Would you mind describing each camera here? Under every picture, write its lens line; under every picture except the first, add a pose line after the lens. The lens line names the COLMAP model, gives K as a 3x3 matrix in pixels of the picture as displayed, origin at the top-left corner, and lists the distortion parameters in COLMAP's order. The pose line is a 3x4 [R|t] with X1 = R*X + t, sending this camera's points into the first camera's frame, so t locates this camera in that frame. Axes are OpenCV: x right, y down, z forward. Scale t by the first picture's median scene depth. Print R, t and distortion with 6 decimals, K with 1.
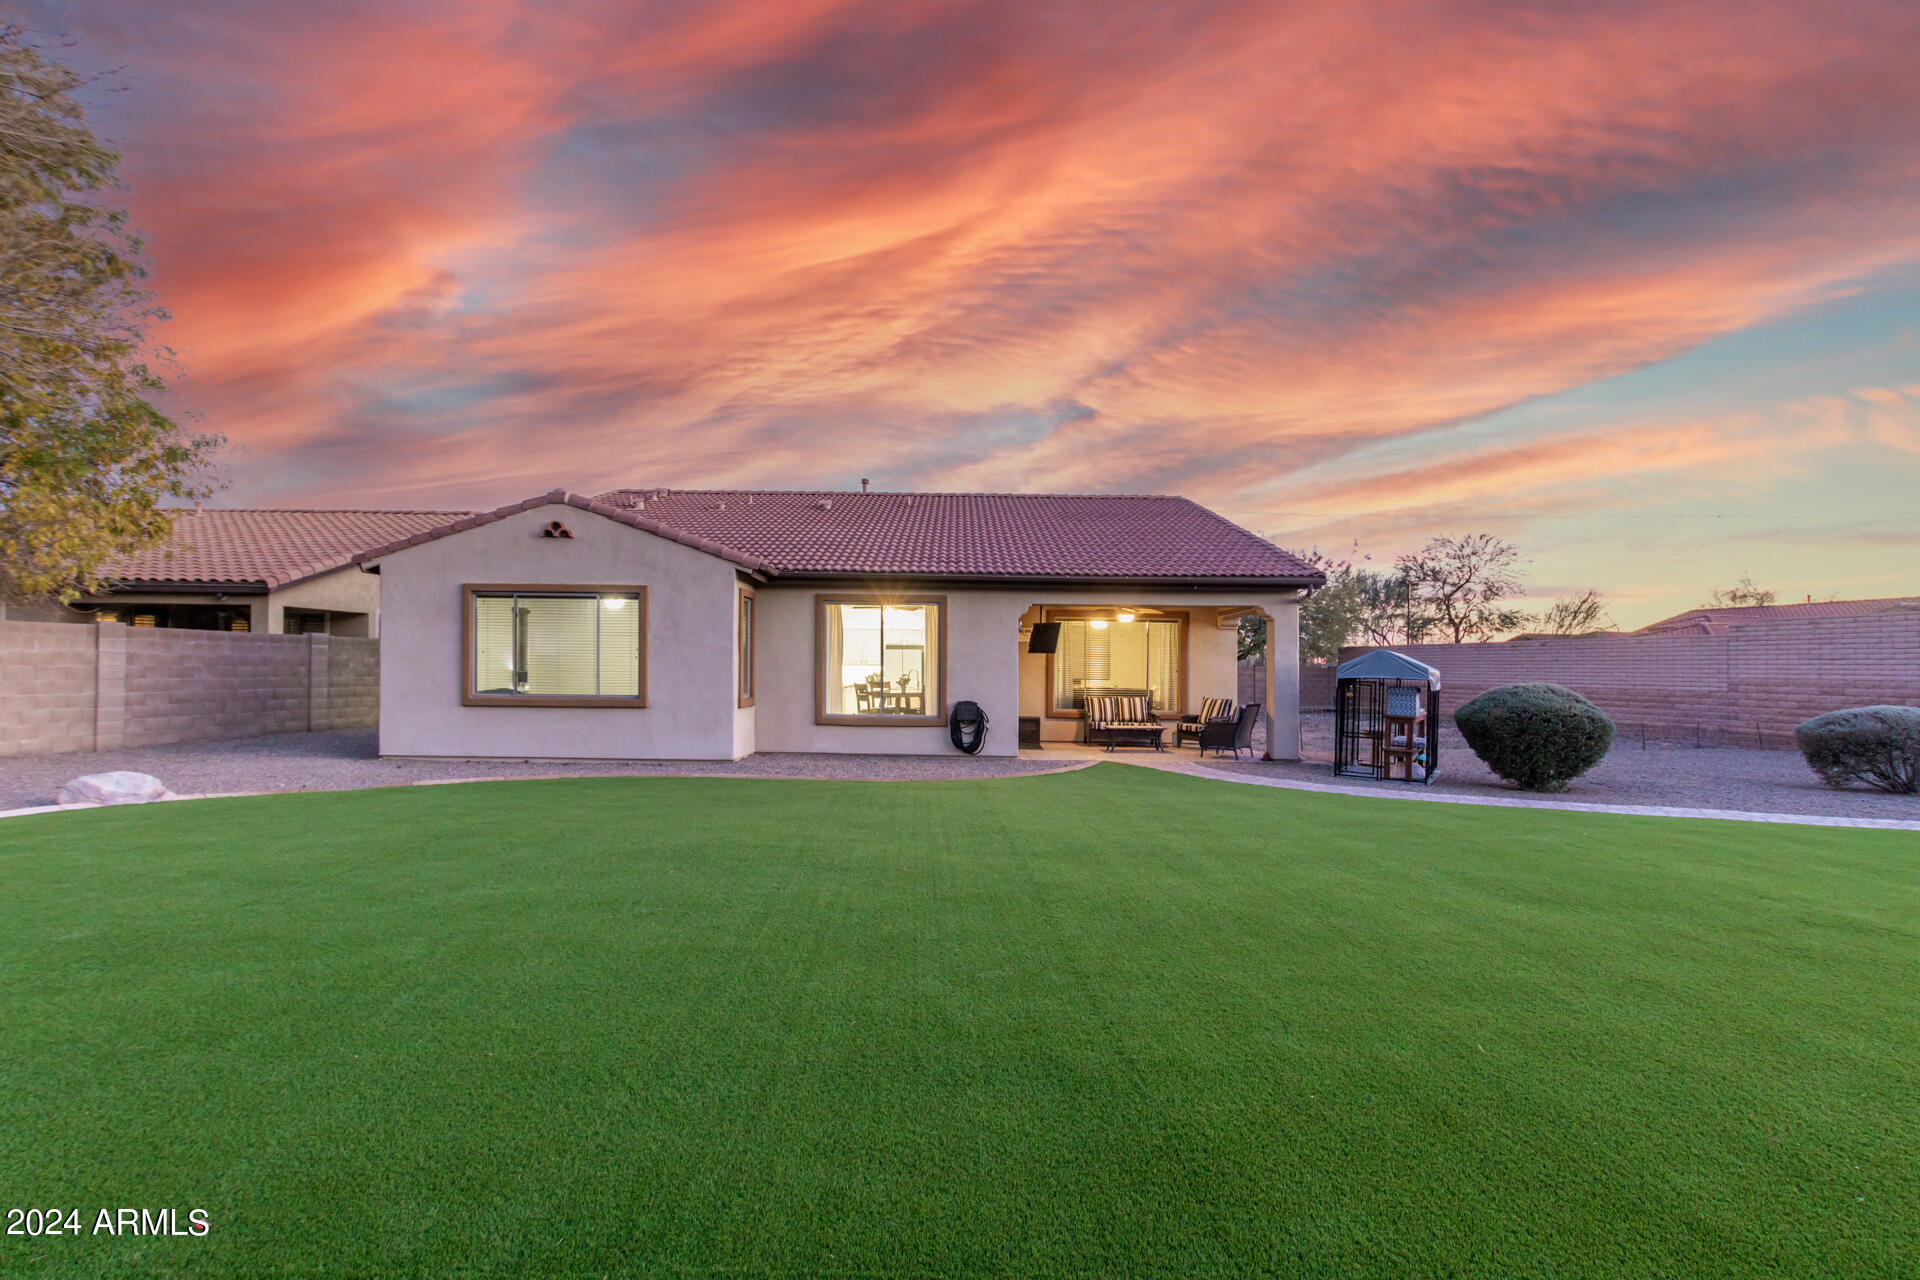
lens RADIAL K [[890.6, 0, 957.8], [0, 890.6, 655.9], [0, 0, 1]] dist [0.001640, 0.000197]
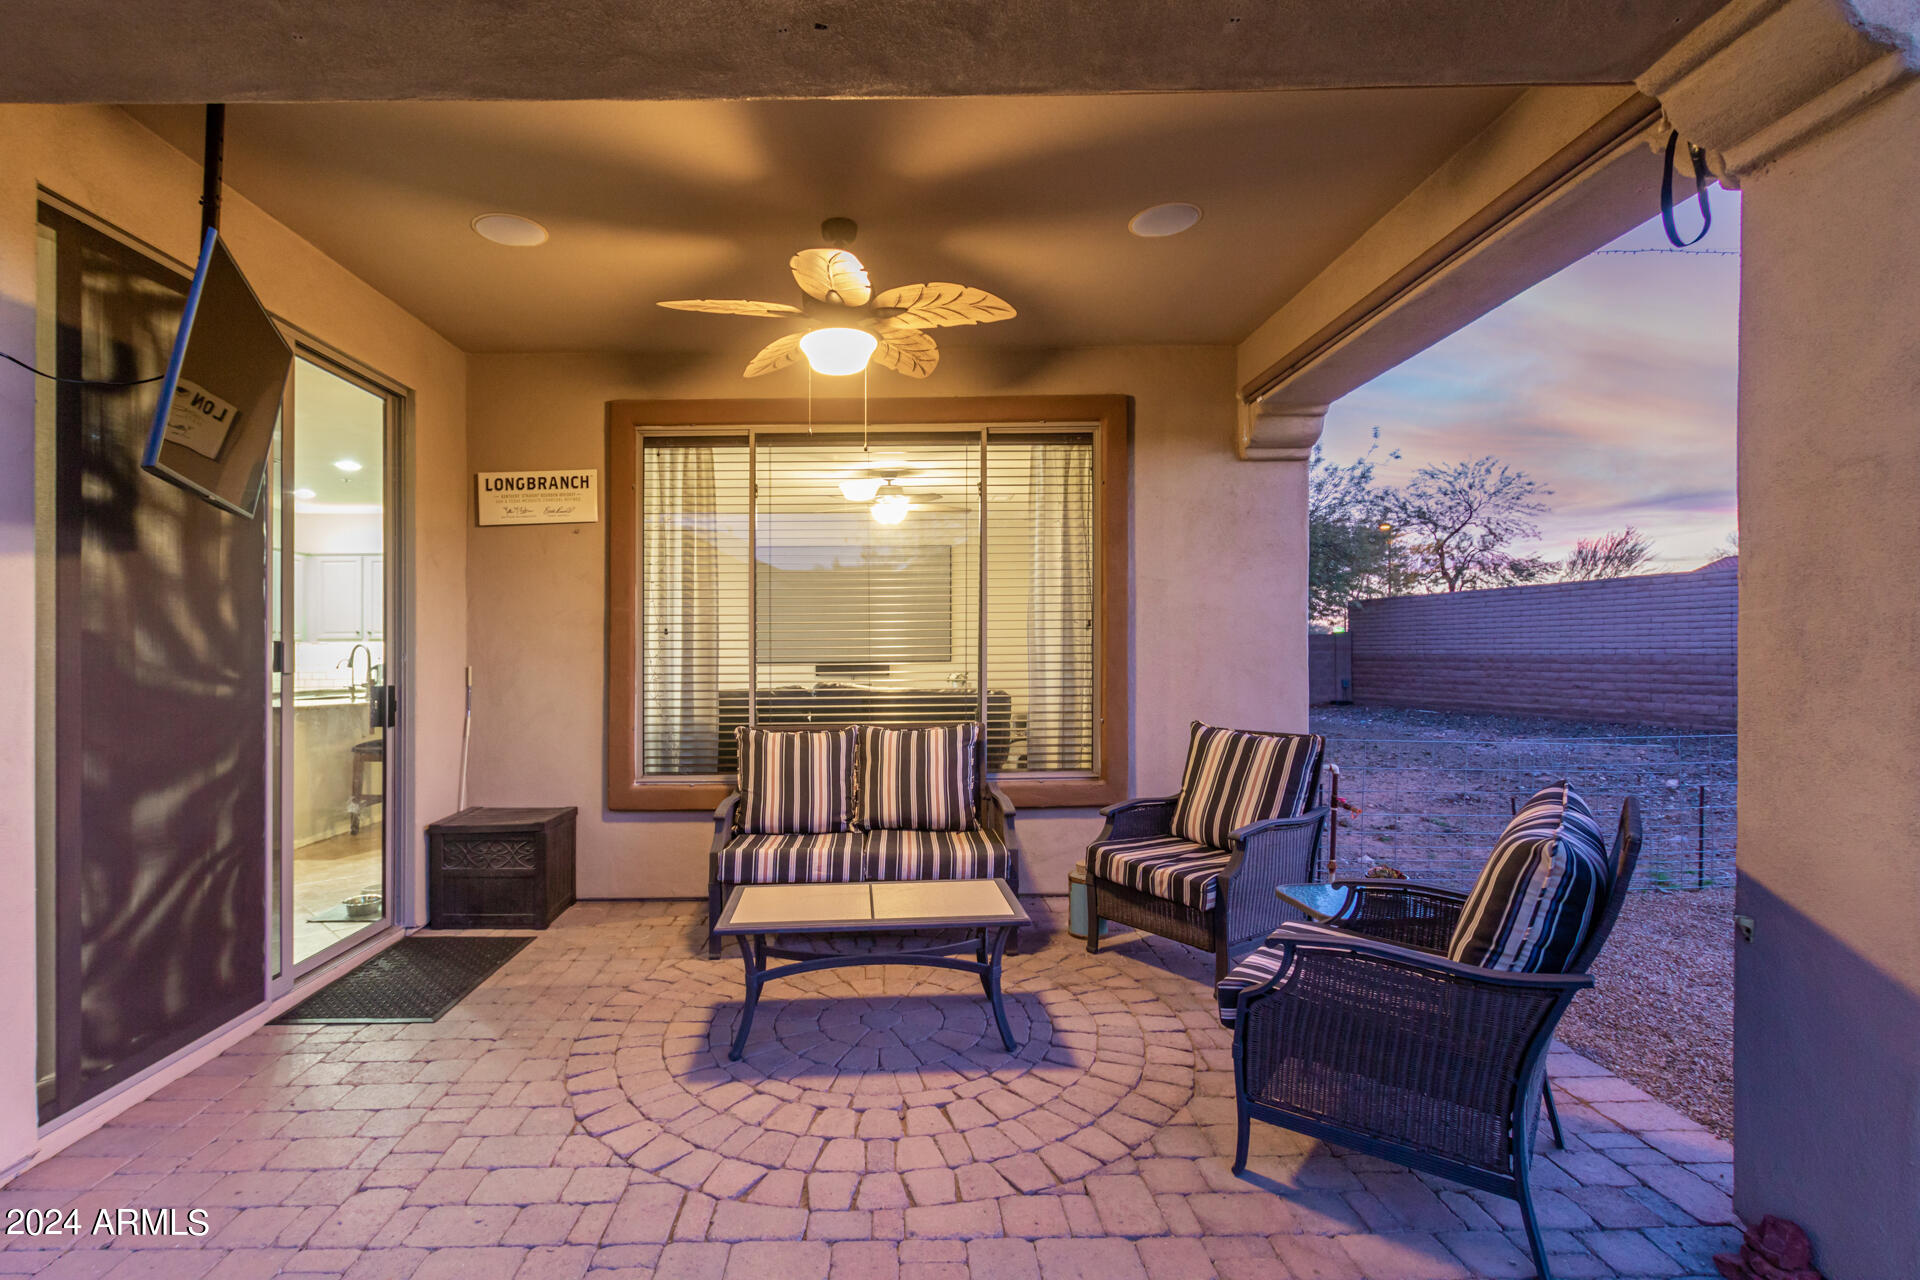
lens RADIAL K [[890.6, 0, 957.8], [0, 890.6, 655.9], [0, 0, 1]] dist [0.001640, 0.000197]
pose [[0.996415, -0.031953, 0.078329, 0.071031], [0.030974, 0.999427, 0.013682, 0.008580], [-0.078721, -0.011207, 0.996834, 0.279975]]
